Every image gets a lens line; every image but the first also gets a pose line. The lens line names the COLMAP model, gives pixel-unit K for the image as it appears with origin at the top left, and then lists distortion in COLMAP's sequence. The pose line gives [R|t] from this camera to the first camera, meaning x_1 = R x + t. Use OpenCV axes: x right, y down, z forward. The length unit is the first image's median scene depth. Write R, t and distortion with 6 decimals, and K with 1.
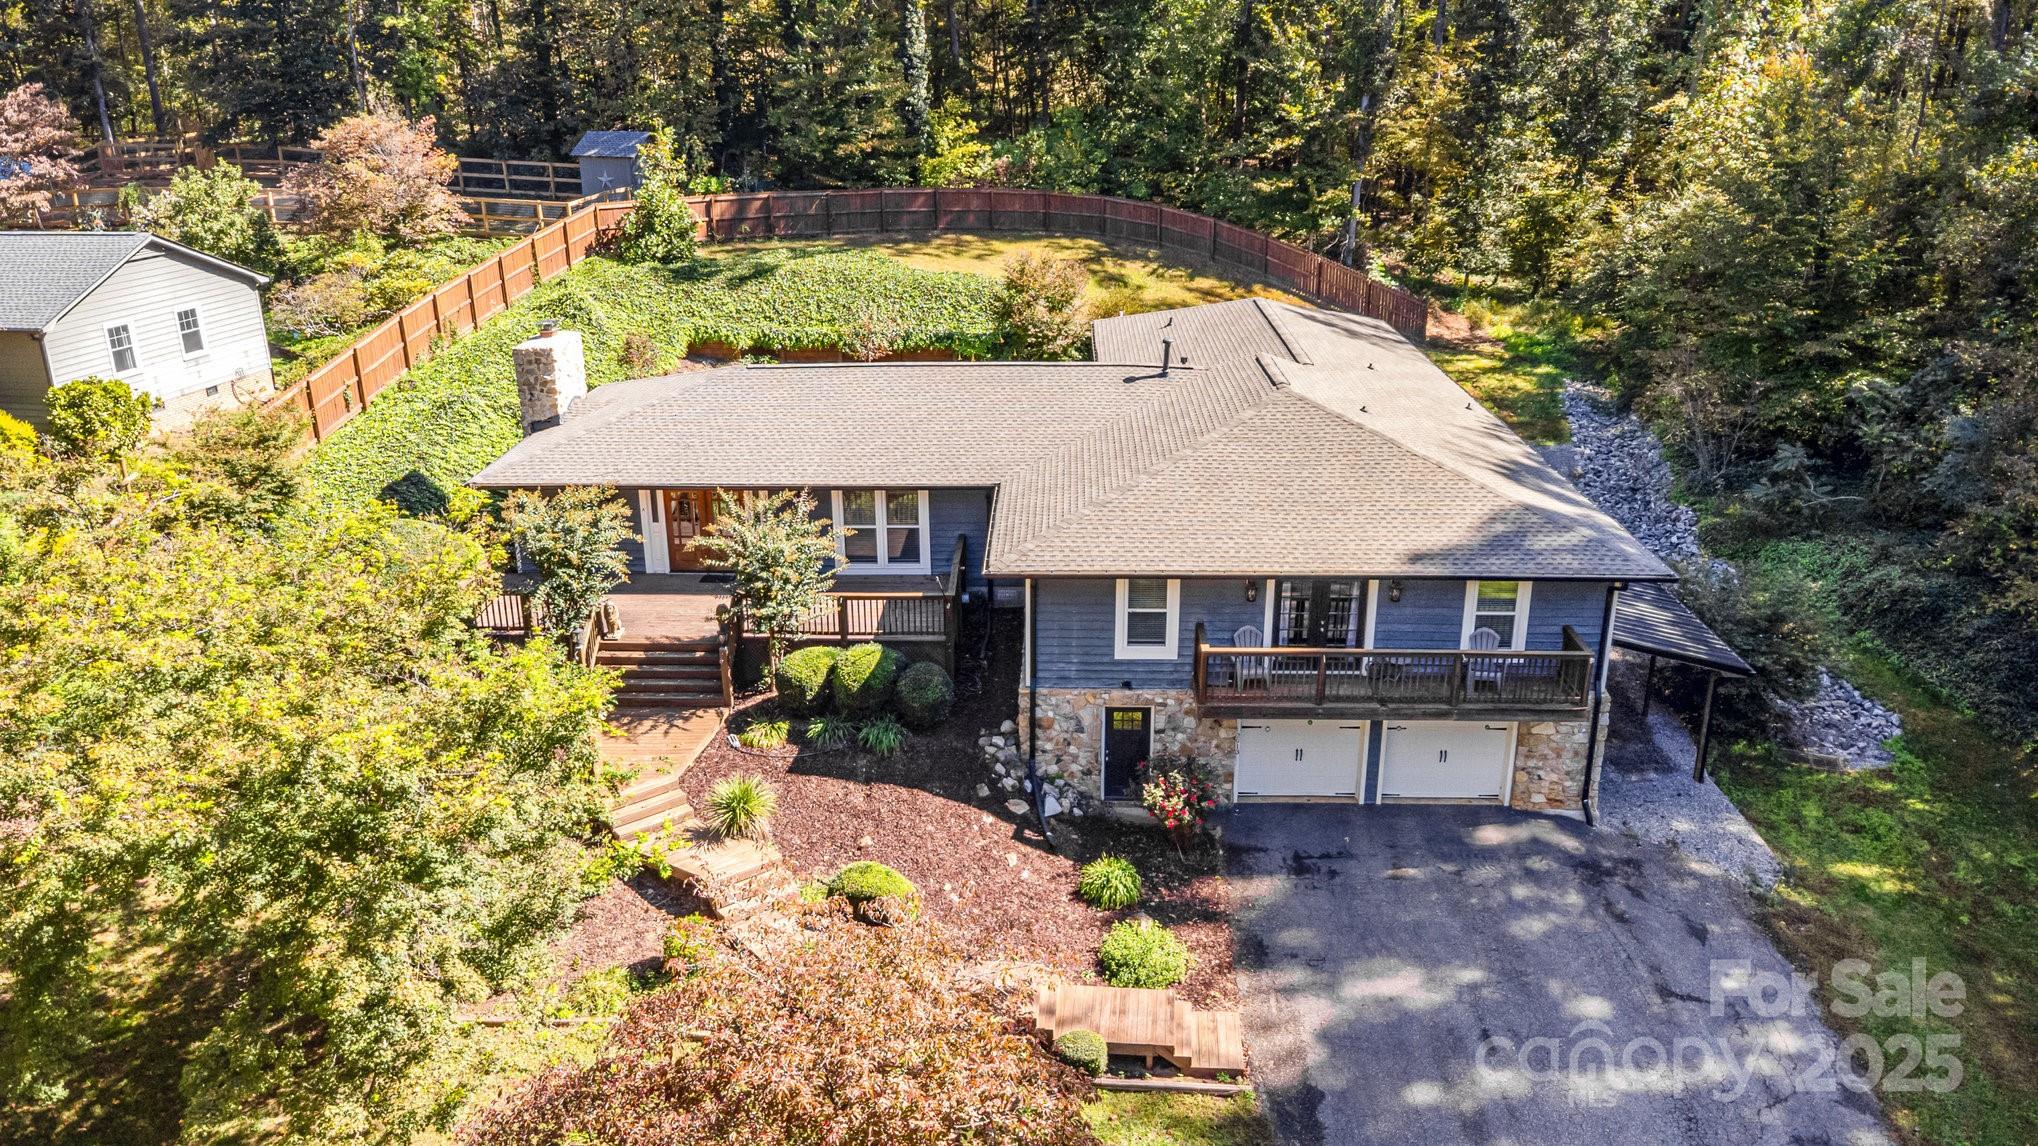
lens RADIAL K [[1478.7, 0, 1021.1], [0, 1478.7, 570.6], [0, 0, 1]] dist [0.019133, -0.028457]
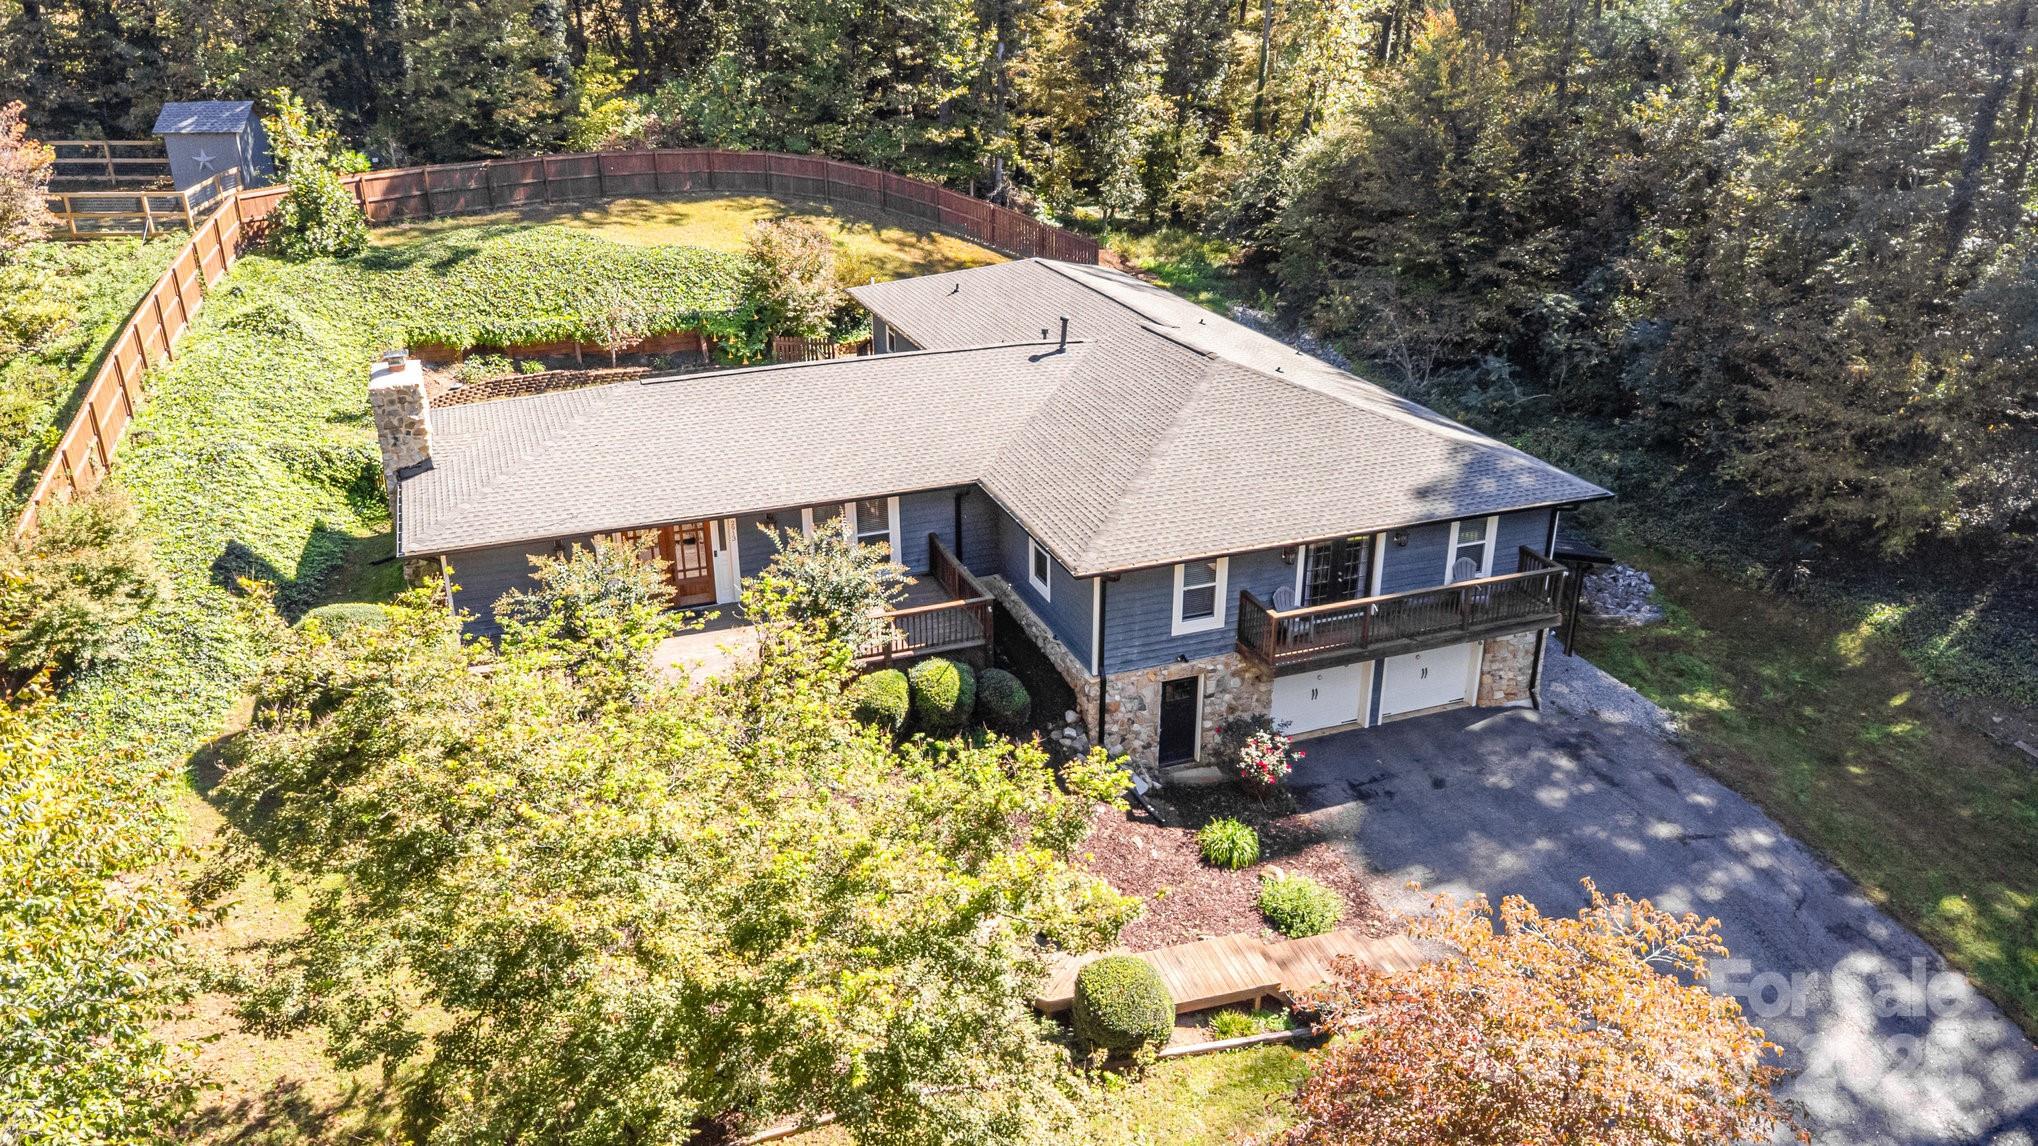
lens RADIAL K [[1478.7, 0, 1032.0], [0, 1478.7, 569.8], [0, 0, 1]] dist [0.019133, -0.028457]
pose [[0.921860, -0.145287, 0.359257, -0.365274], [0.125538, 0.989030, 0.077839, -0.074450], [-0.366625, -0.026657, 0.929987, 0.050723]]
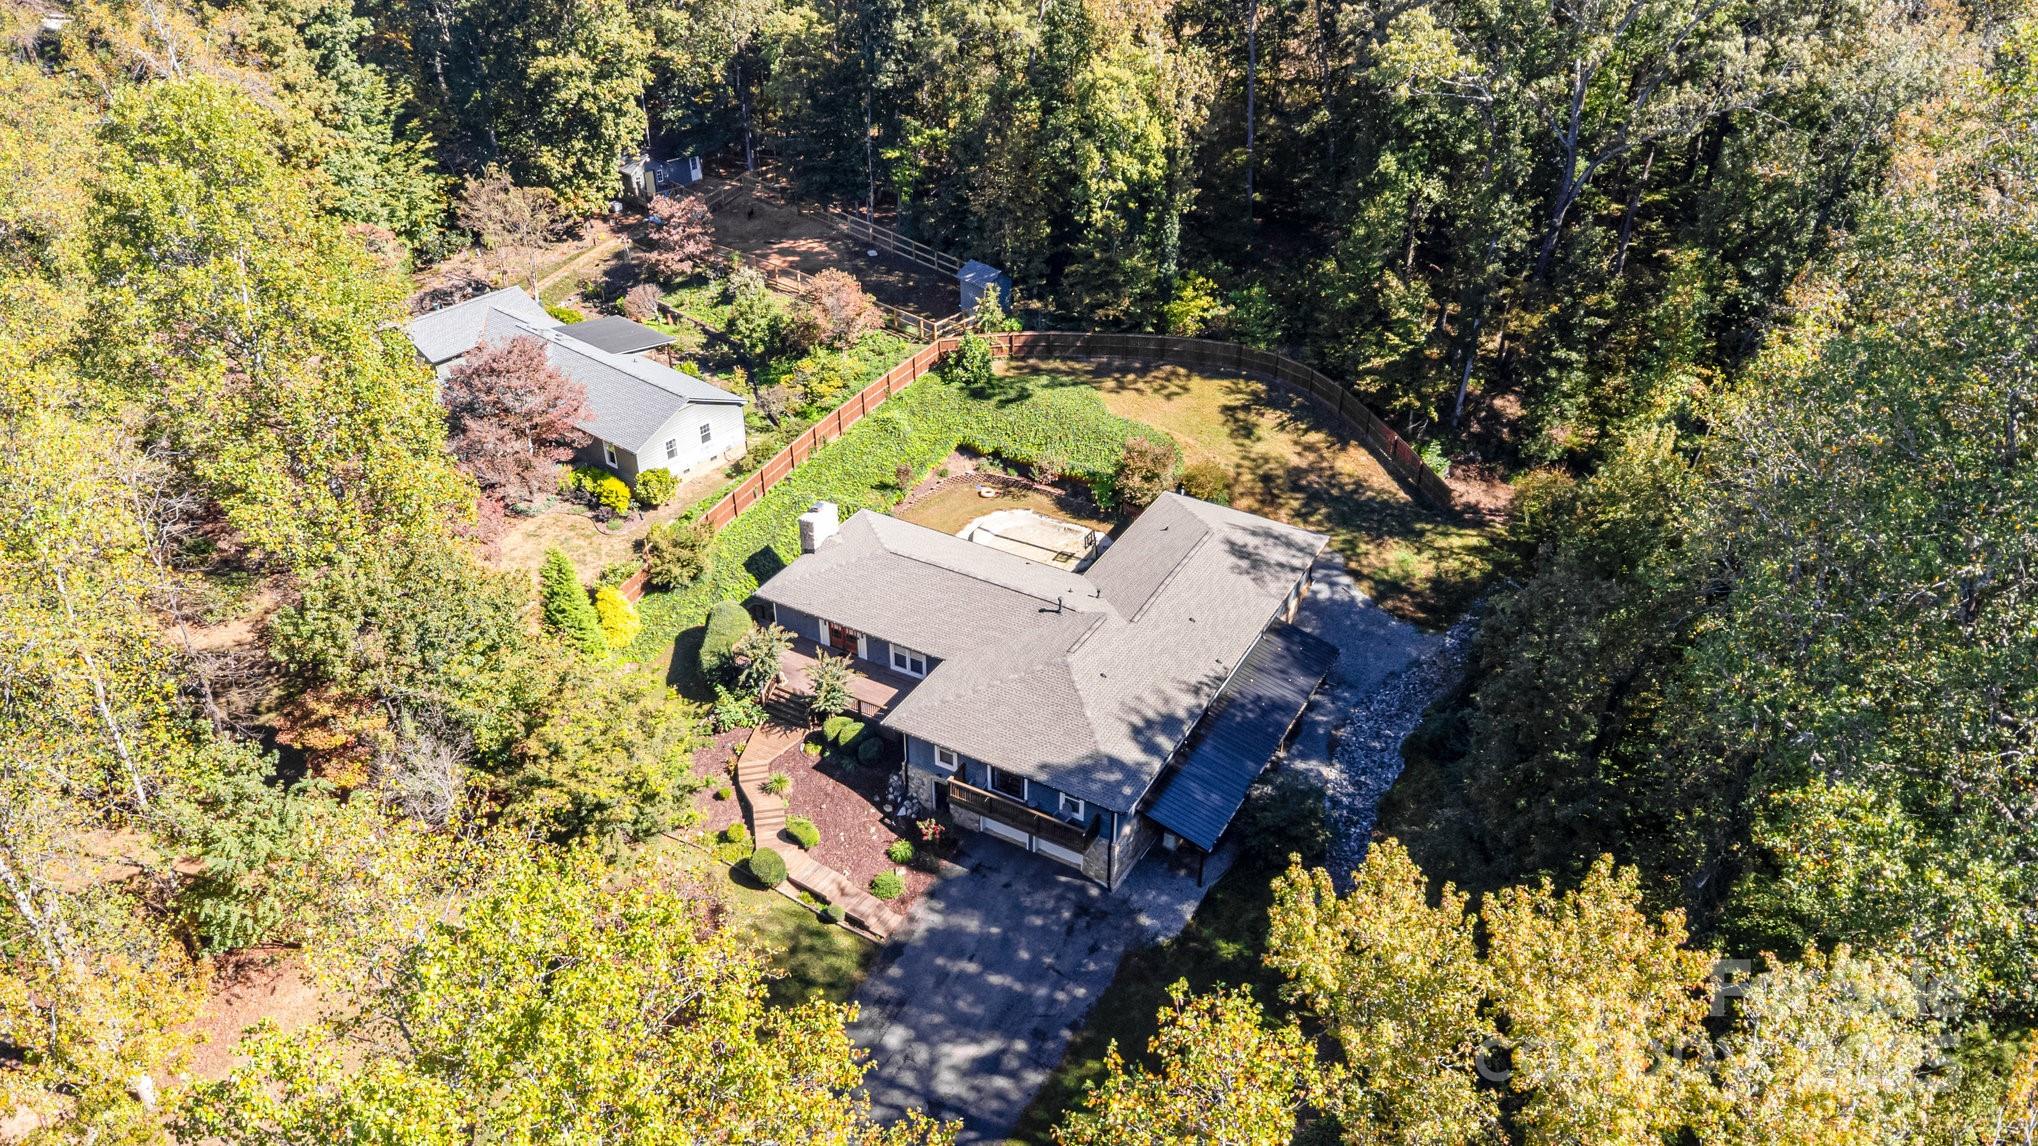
lens RADIAL K [[1478.7, 0, 1018.6], [0, 1478.7, 565.4], [0, 0, 1]] dist [0.019133, -0.028457]
pose [[0.885459, 0.257393, -0.386926, 0.946374], [-0.163978, 0.952099, 0.258106, -0.819561], [0.434827, -0.165095, 0.885251, -0.945183]]
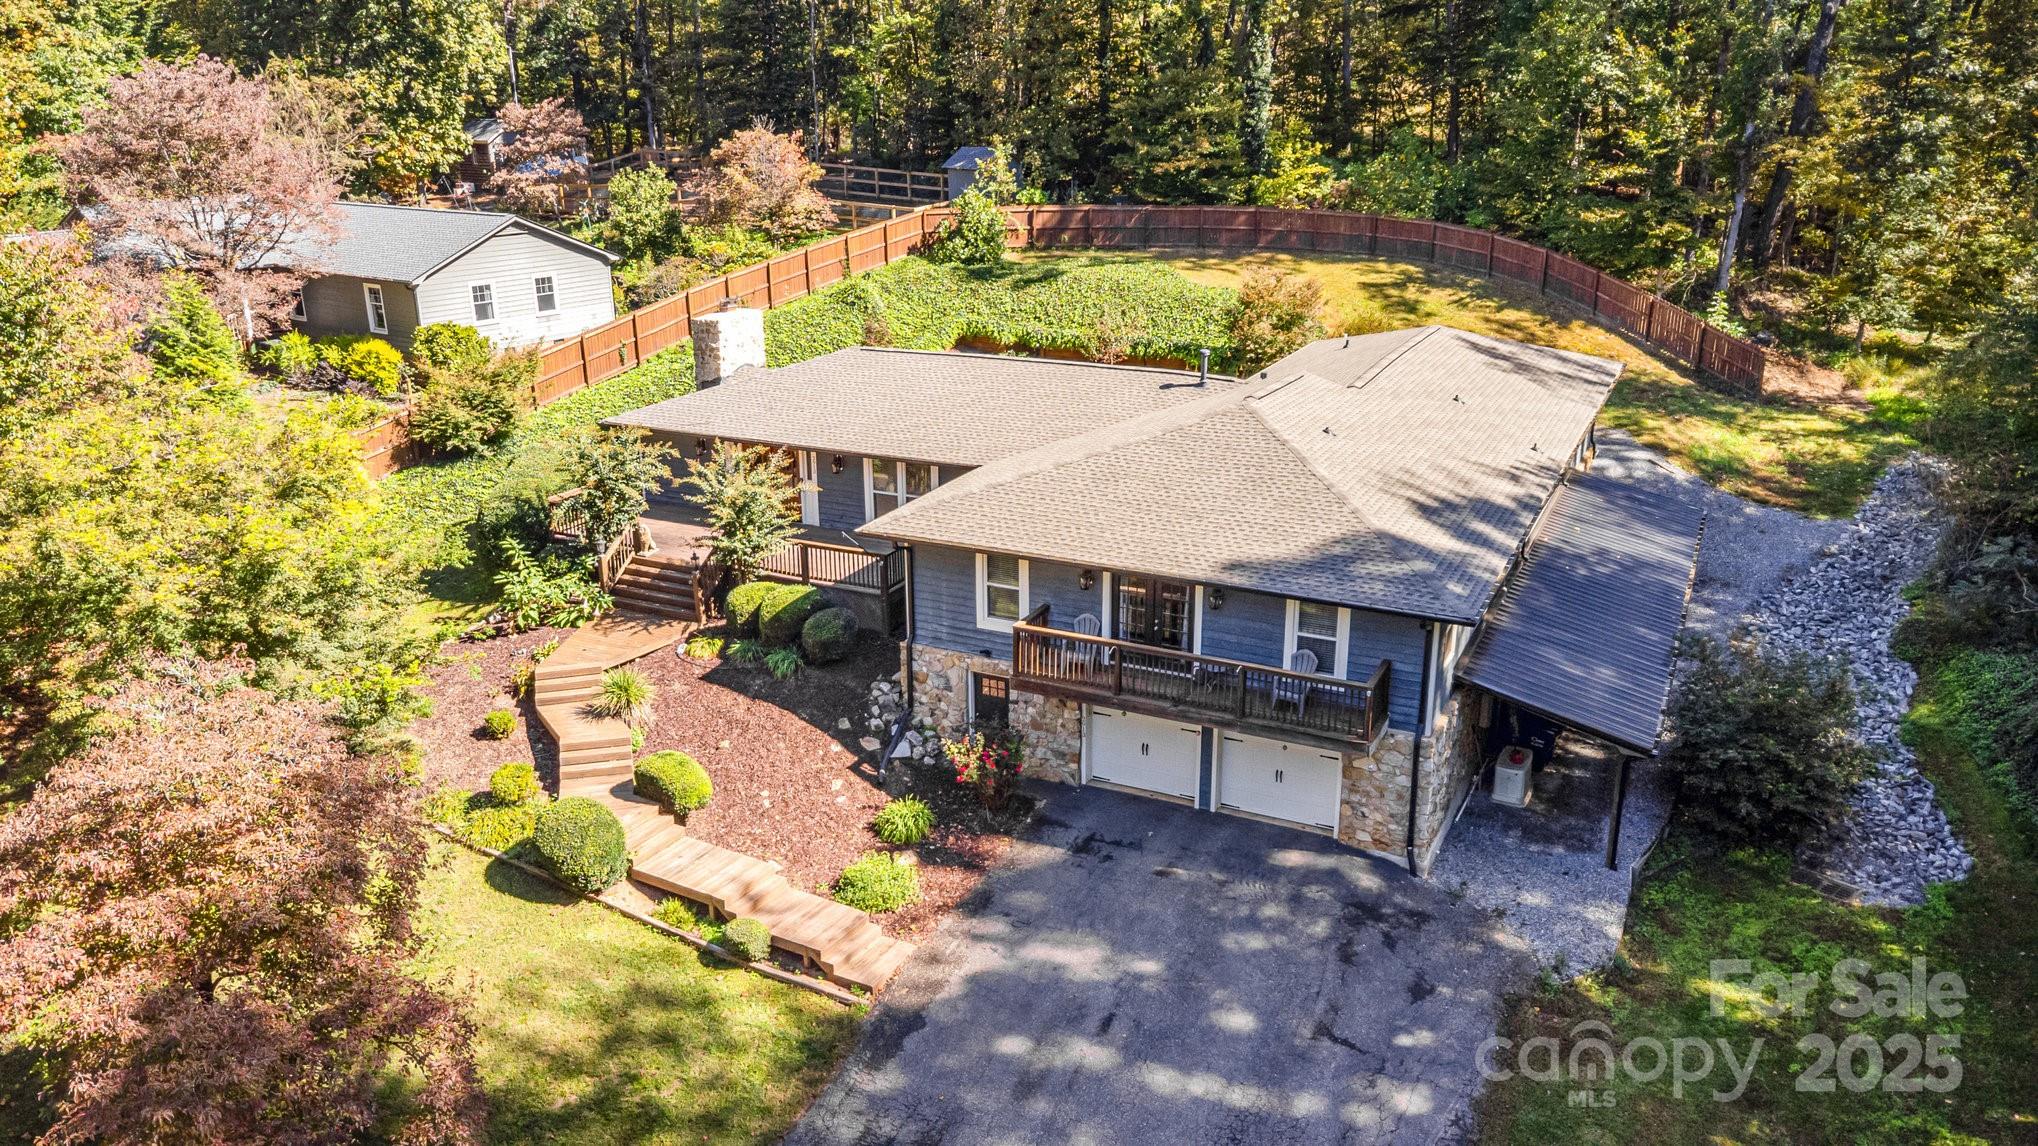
lens RADIAL K [[1478.7, 0, 1017.2], [0, 1478.7, 564.8], [0, 0, 1]] dist [0.019133, -0.028457]
pose [[0.908303, 0.130701, -0.397371, 0.469760], [-0.138288, 0.990345, 0.009643, -0.000360], [0.394795, 0.046193, 0.917607, 0.010723]]
